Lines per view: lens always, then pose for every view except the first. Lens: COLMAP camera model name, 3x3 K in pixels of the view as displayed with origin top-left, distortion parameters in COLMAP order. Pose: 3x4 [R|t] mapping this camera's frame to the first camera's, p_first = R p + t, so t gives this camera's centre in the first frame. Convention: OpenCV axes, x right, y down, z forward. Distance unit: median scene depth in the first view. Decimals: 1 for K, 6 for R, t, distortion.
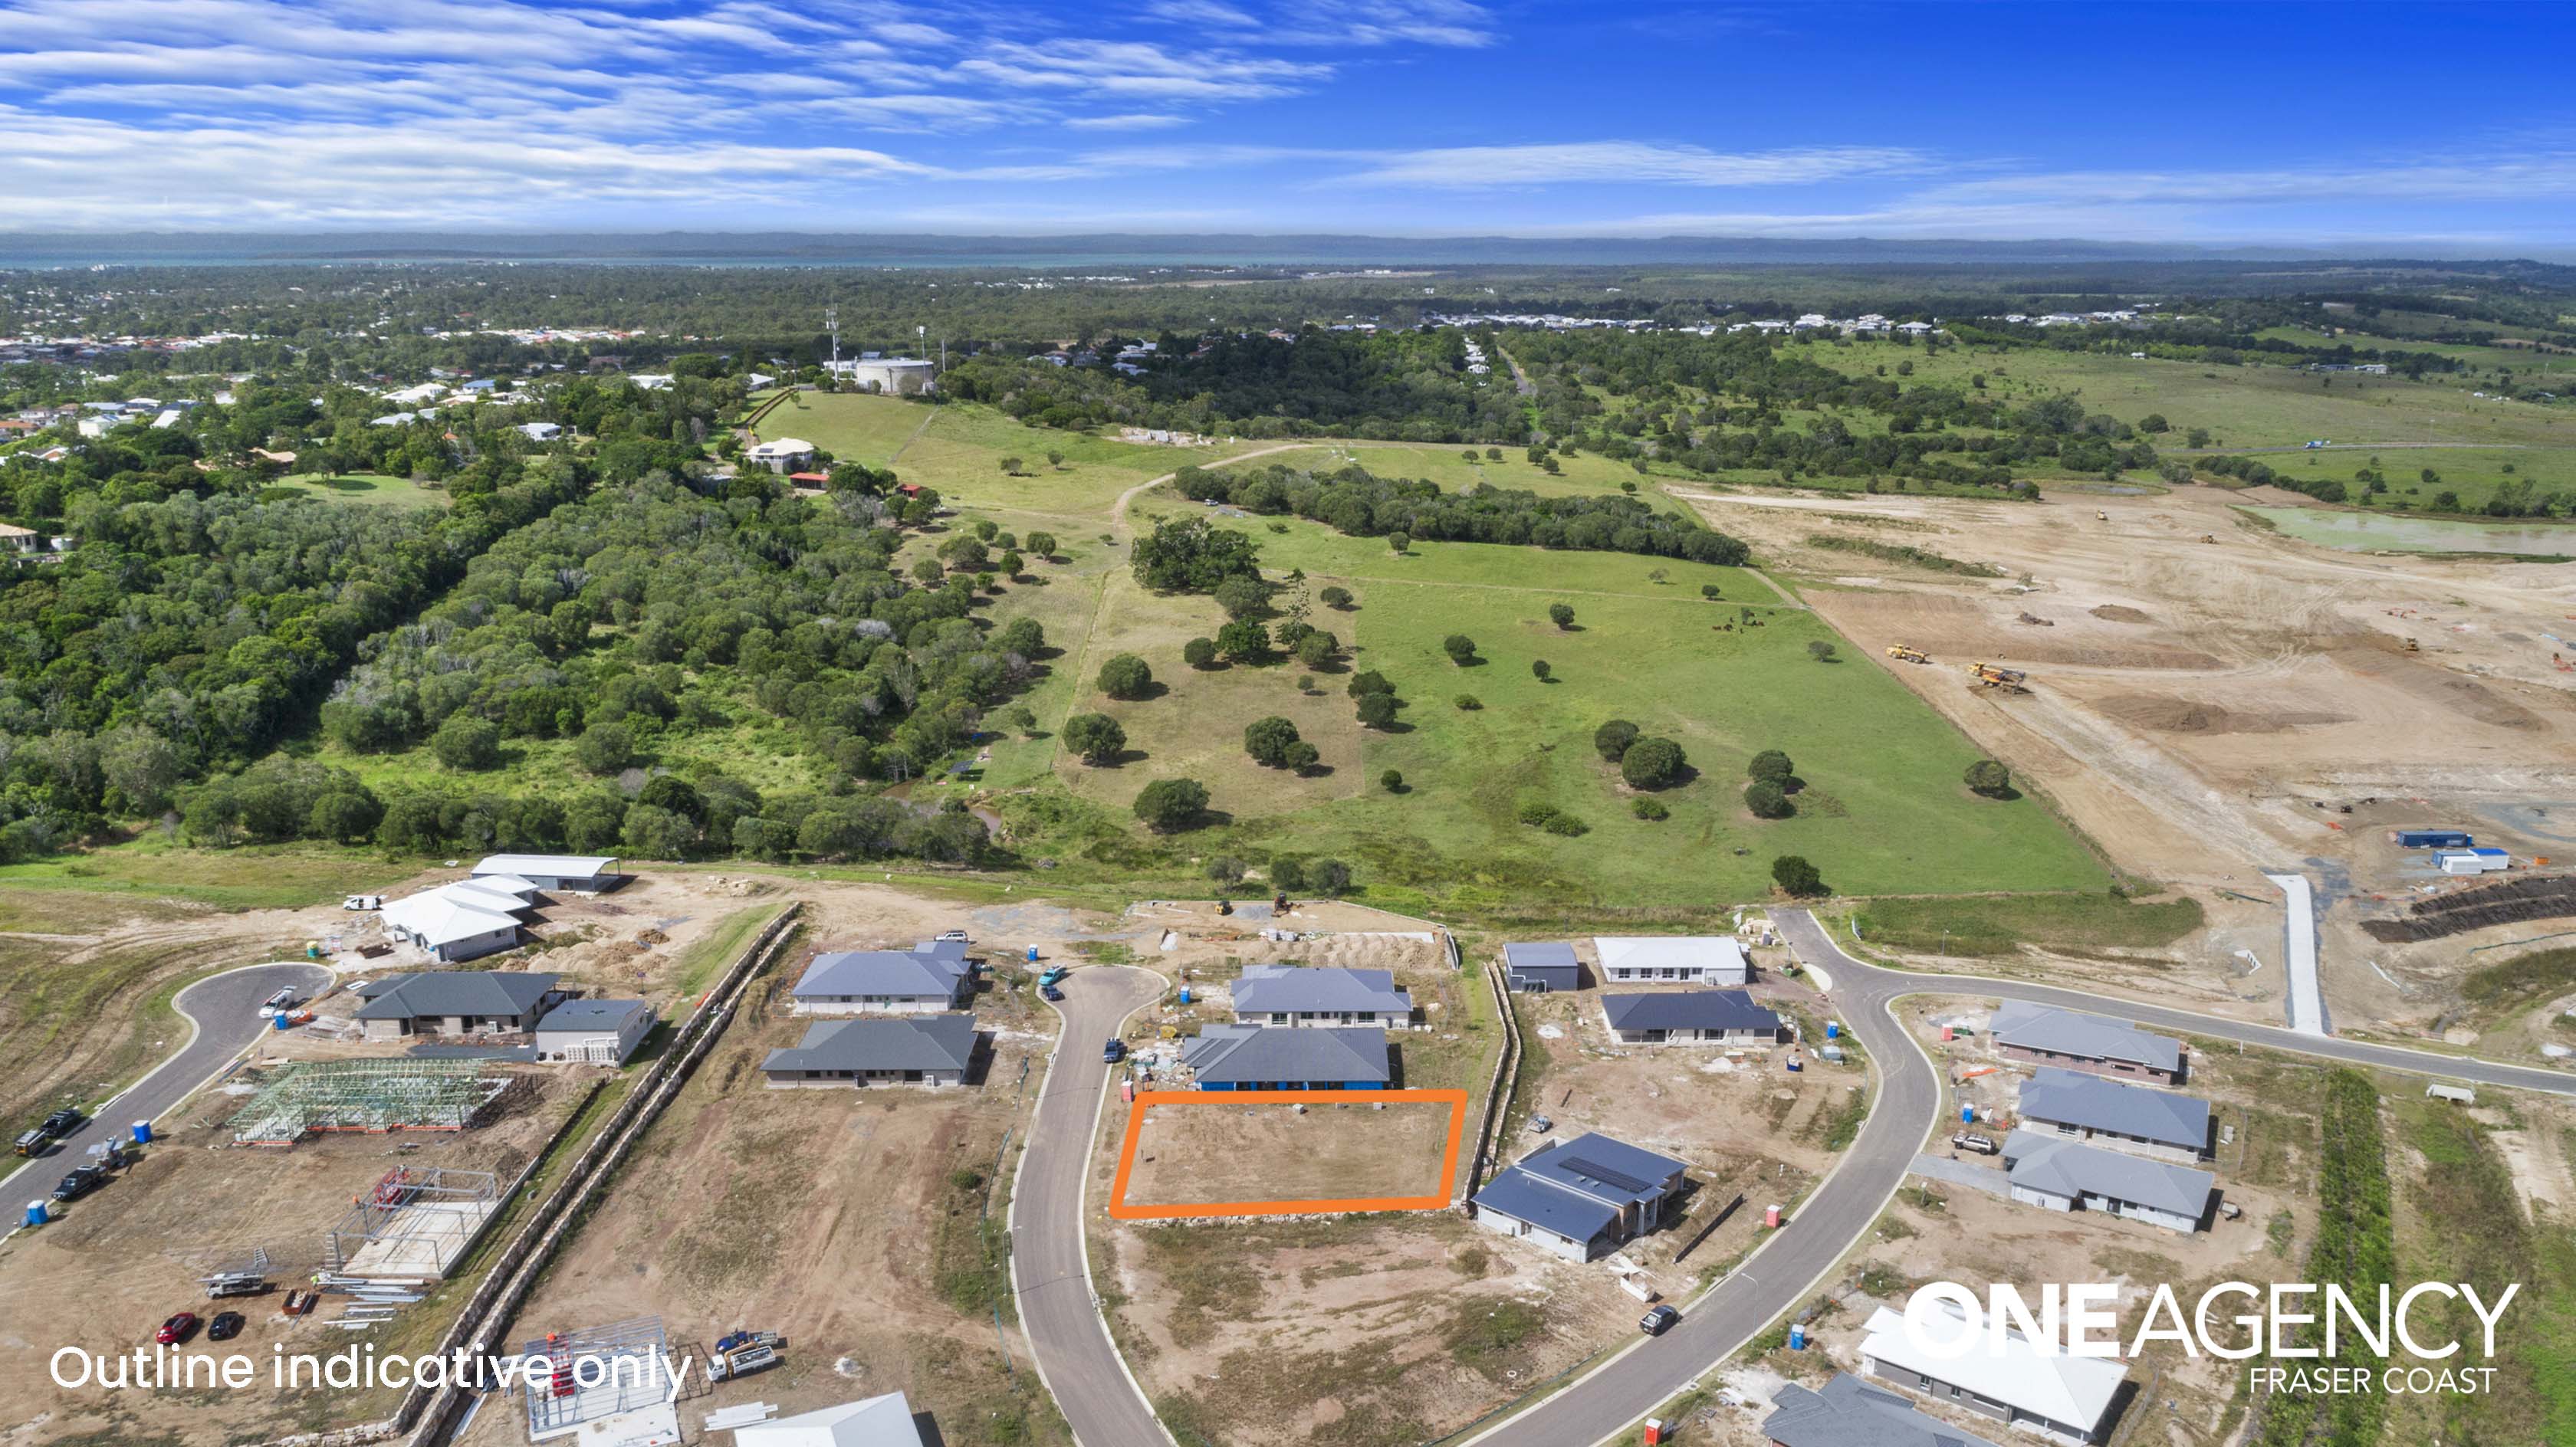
lens RADIAL K [[1862.7, 0, 1350.8], [0, 1862.7, 724.1], [0, 0, 1]] dist [-0.007073, -0.008707]
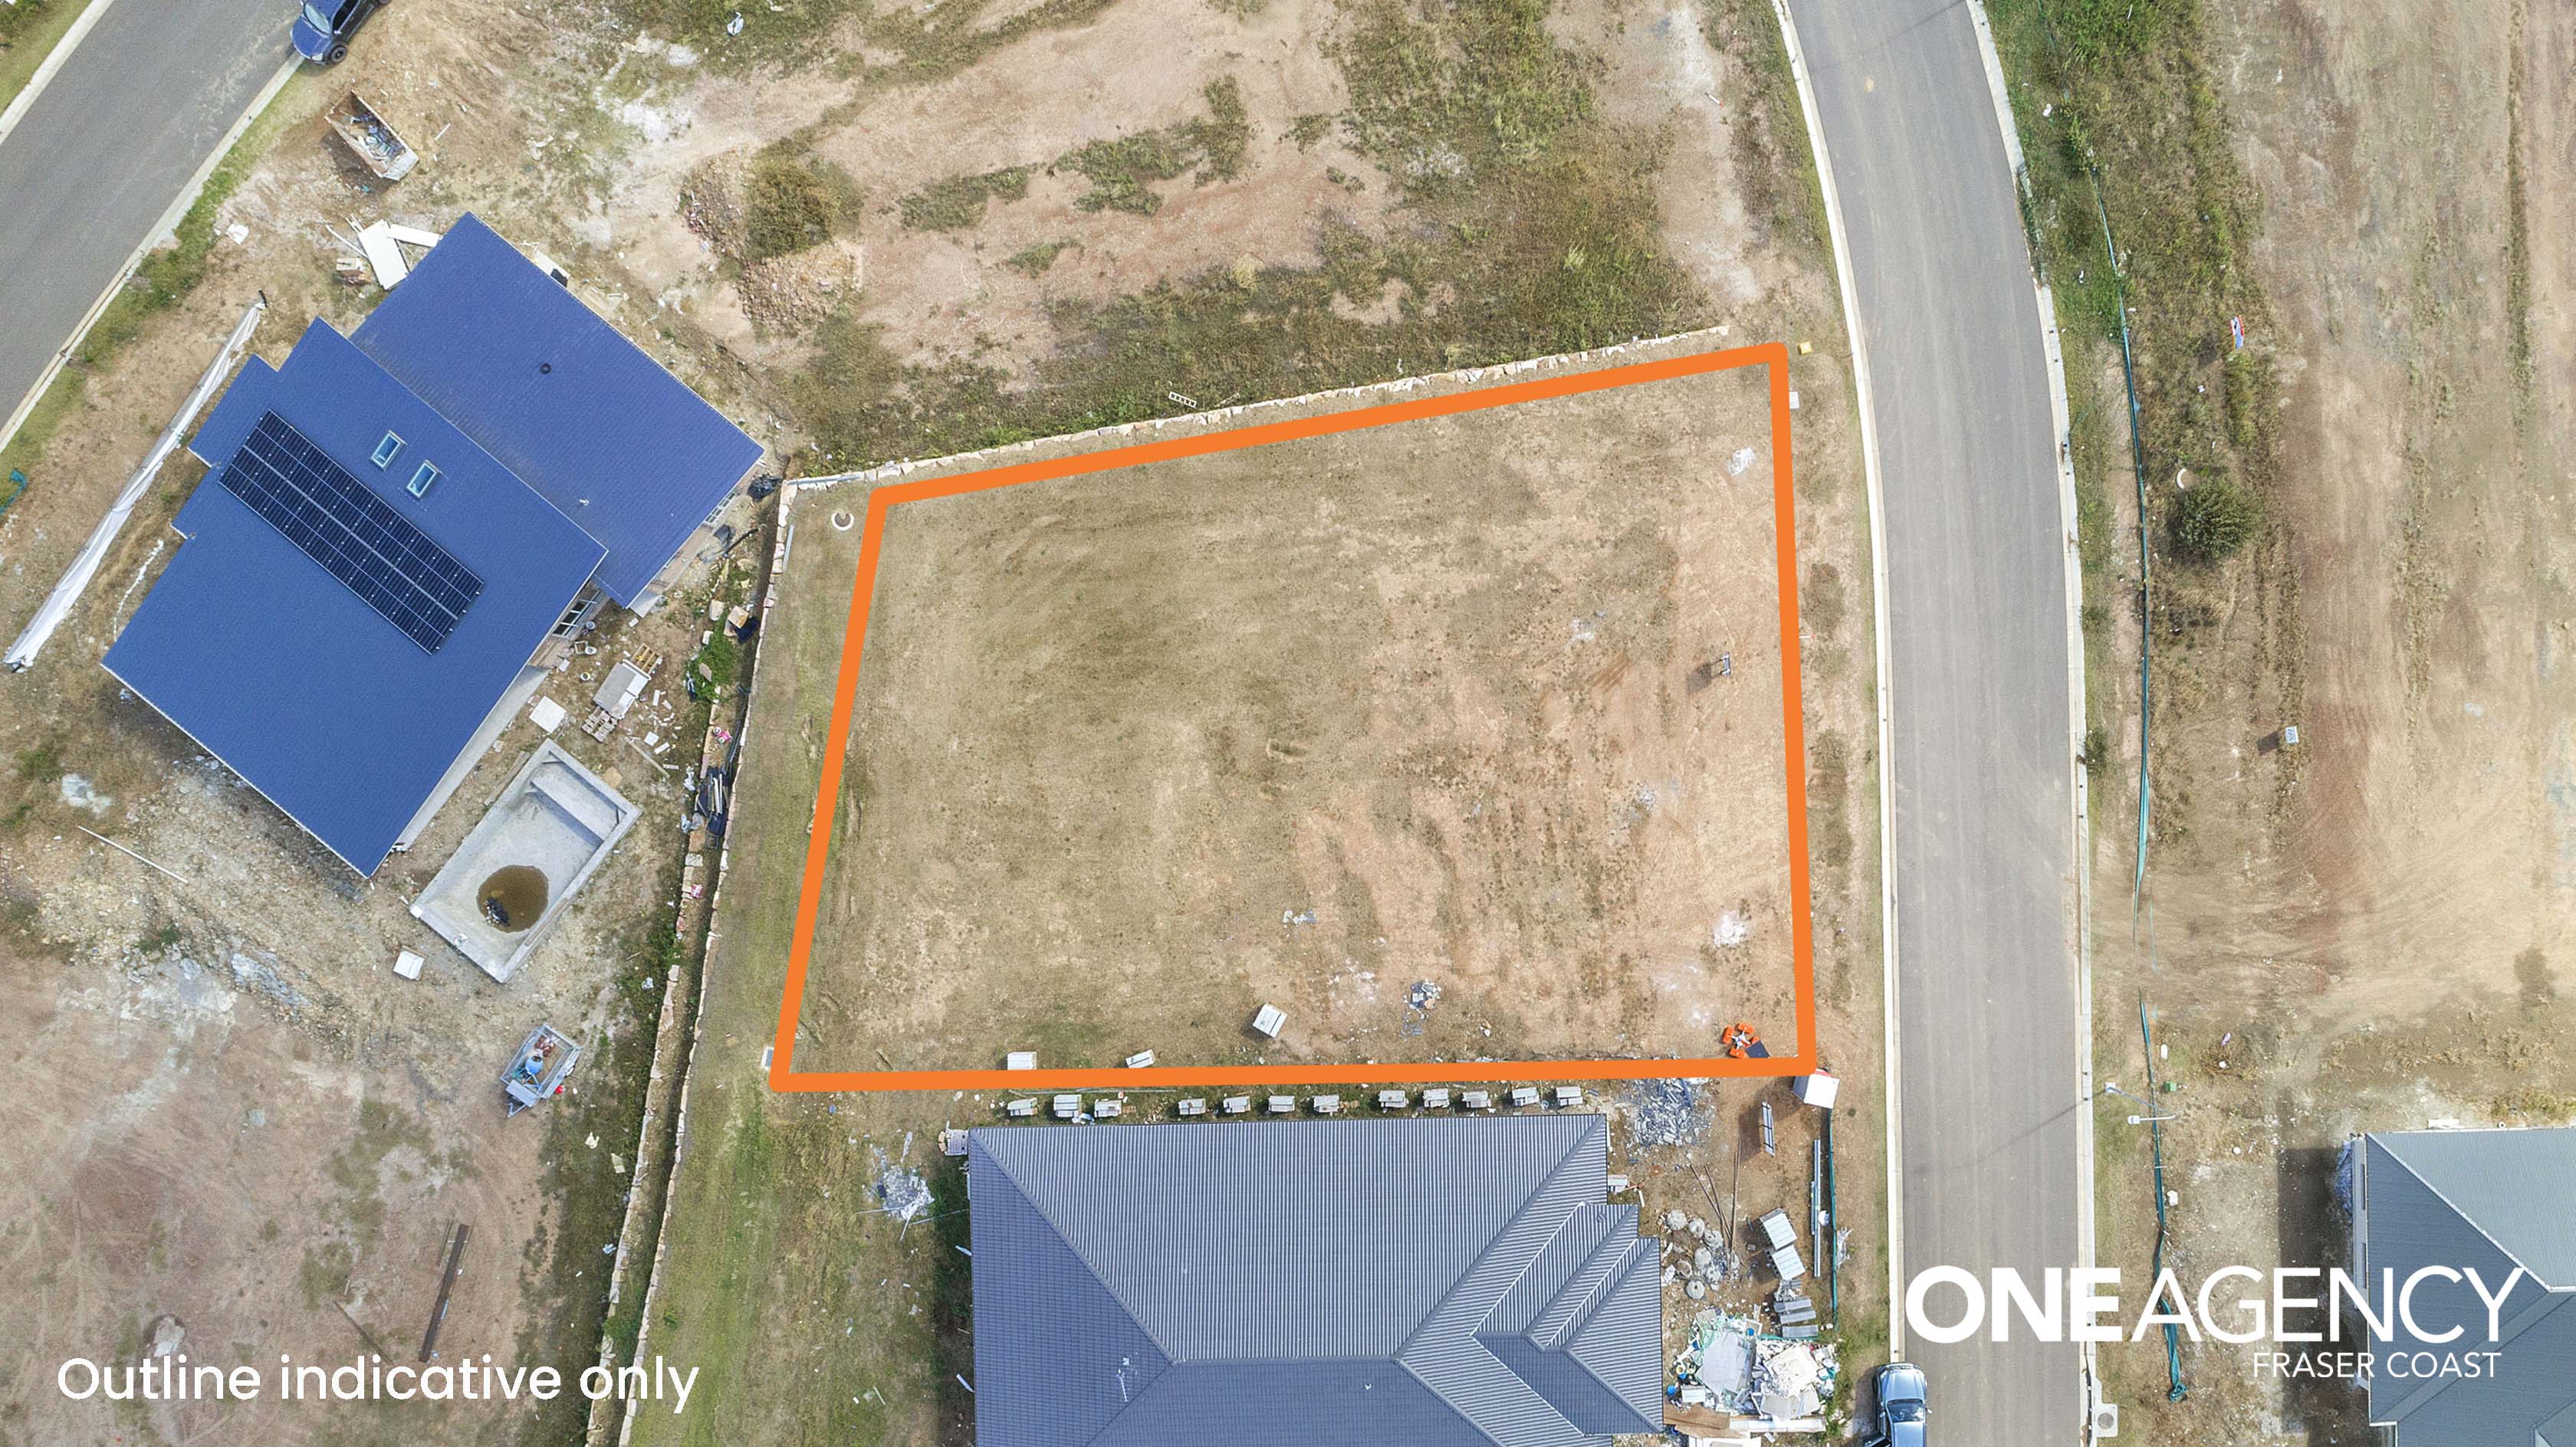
lens RADIAL K [[1803.6, 0, 1360.4], [0, 1803.6, 675.1], [0, 0, 1]] dist [-0.006739, -0.009750]
pose [[-0.999665, -0.002855, -0.025742, -0.039681], [-0.024030, -0.268540, 0.962969, -0.085784], [-0.009662, 0.963264, 0.268381, 0.971718]]
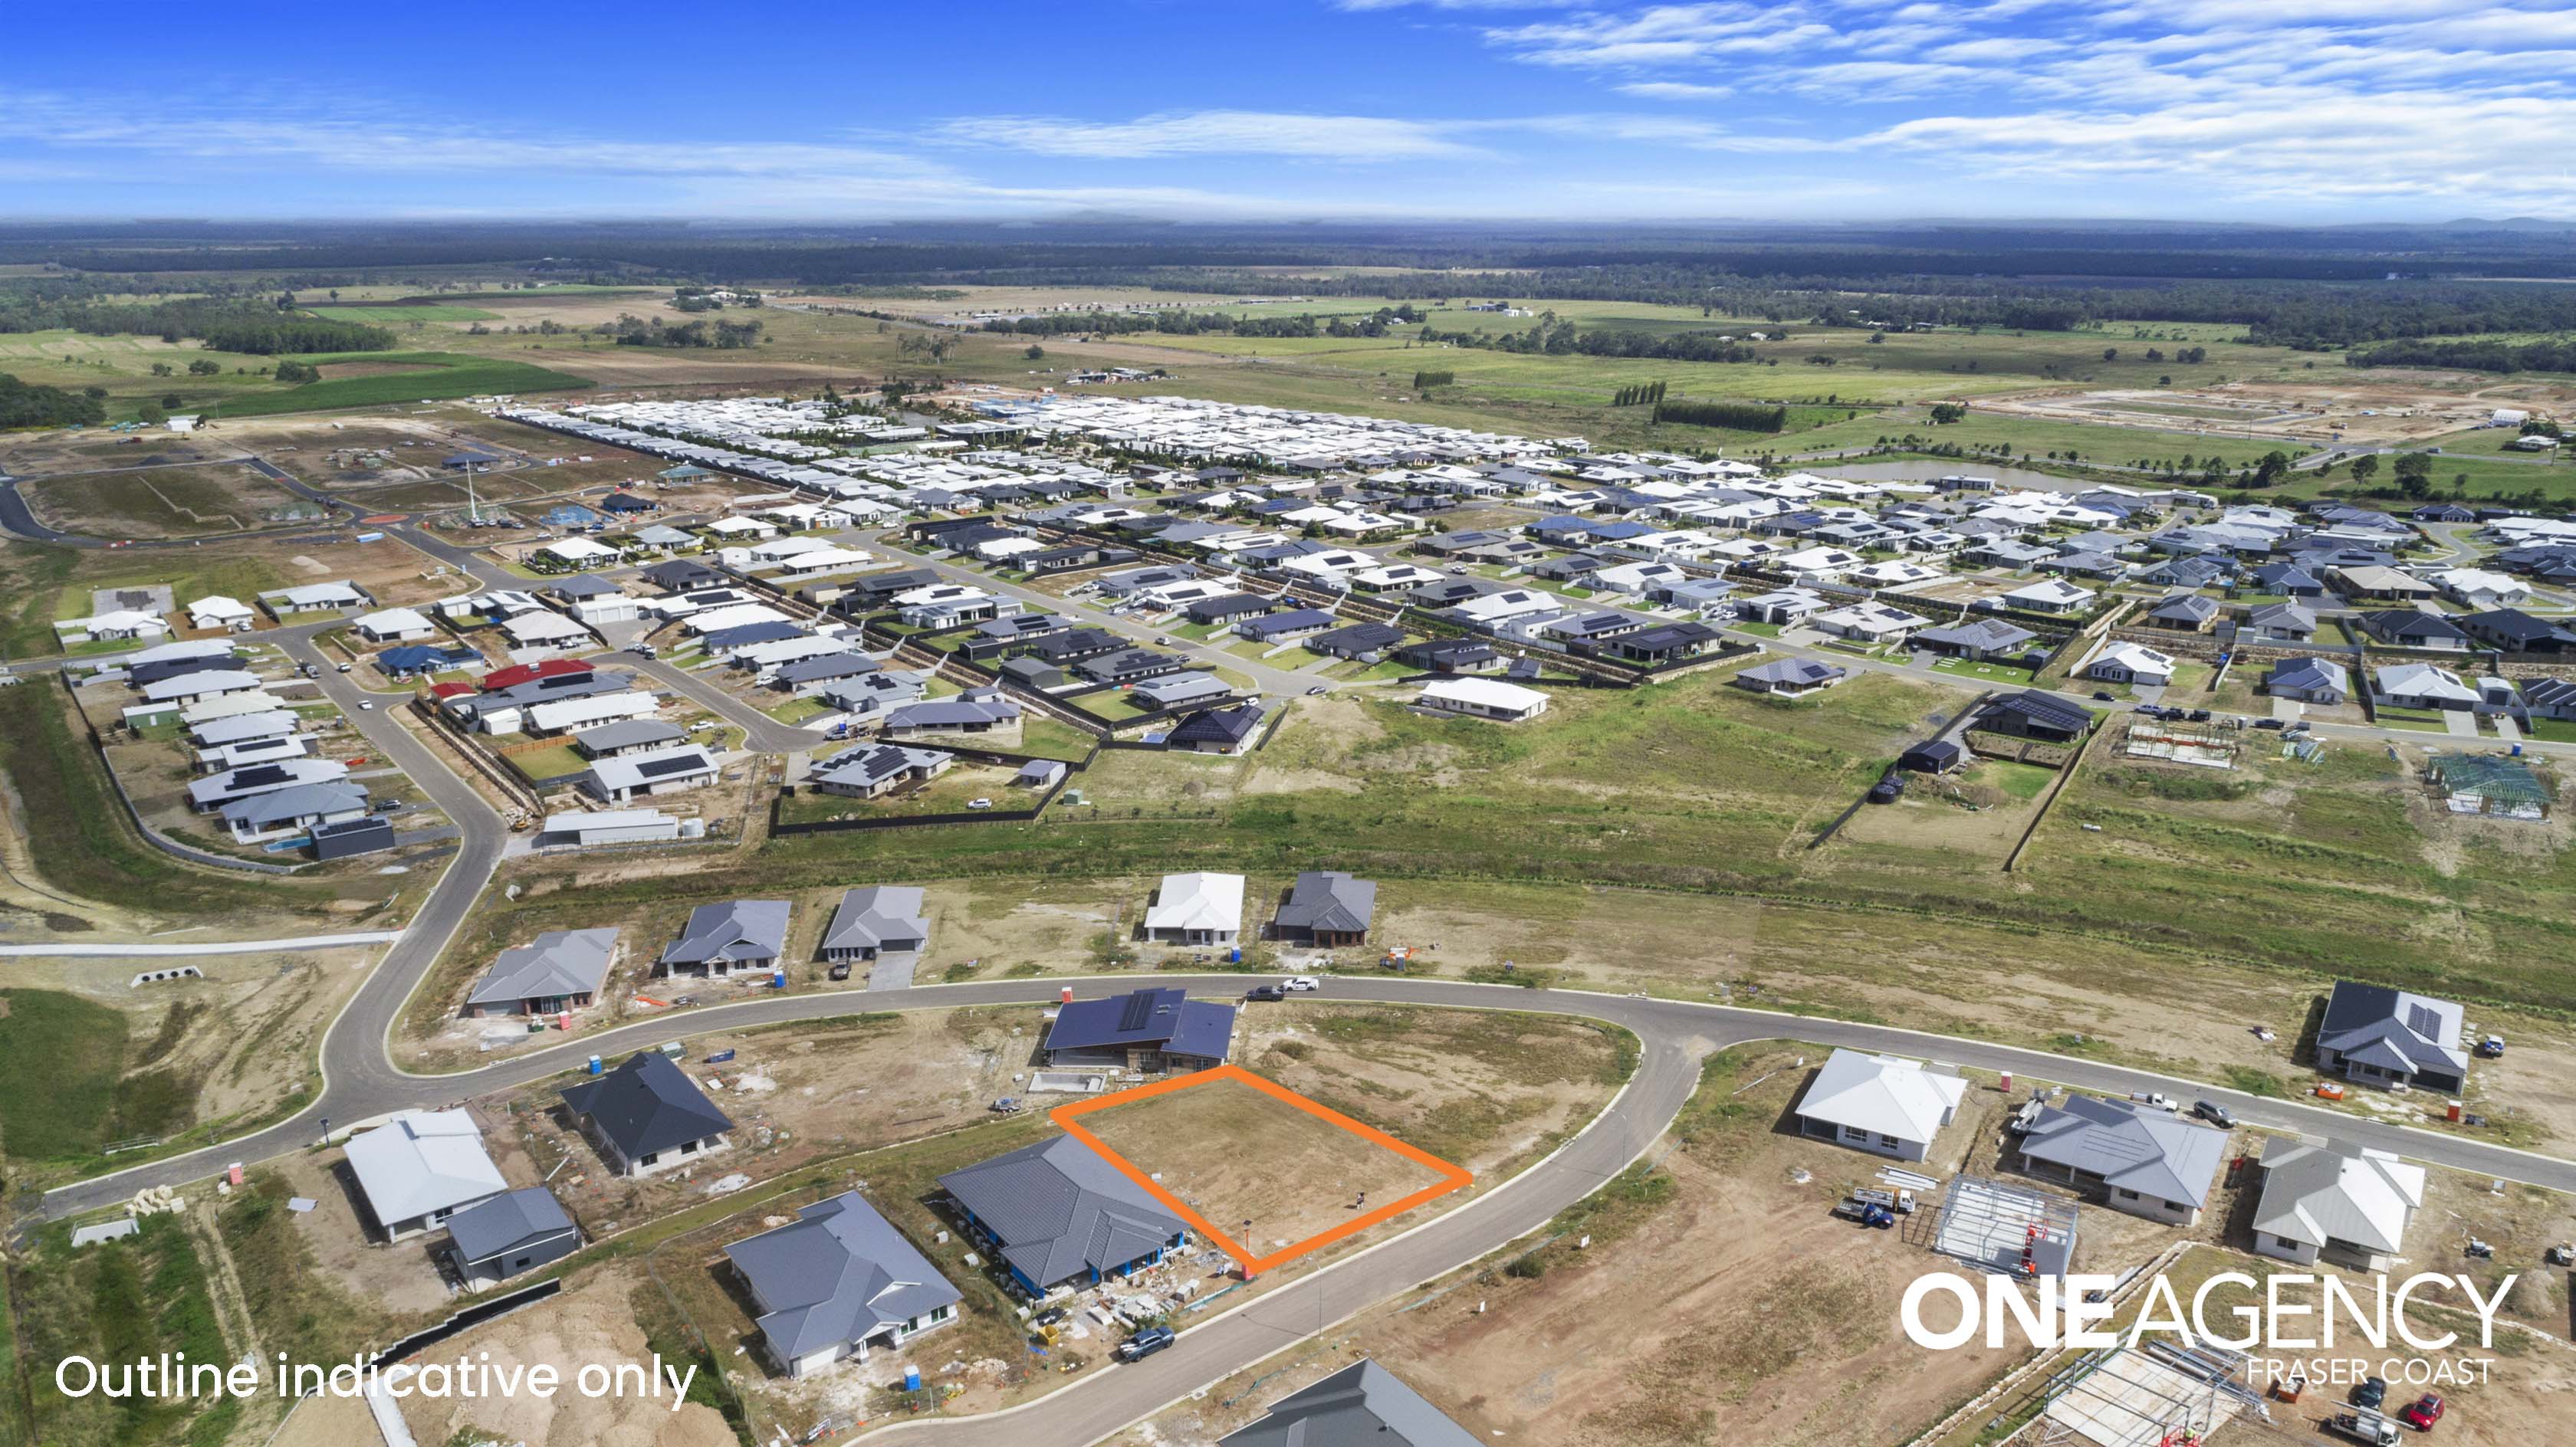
lens RADIAL K [[1803.6, 0, 1360.4], [0, 1803.6, 675.1], [0, 0, 1]] dist [-0.006739, -0.009750]
pose [[-0.599308, -0.209268, 0.772681, -0.770872], [0.196134, 0.897422, 0.395178, -0.356255], [-0.776119, 0.388382, -0.496788, 1.410738]]
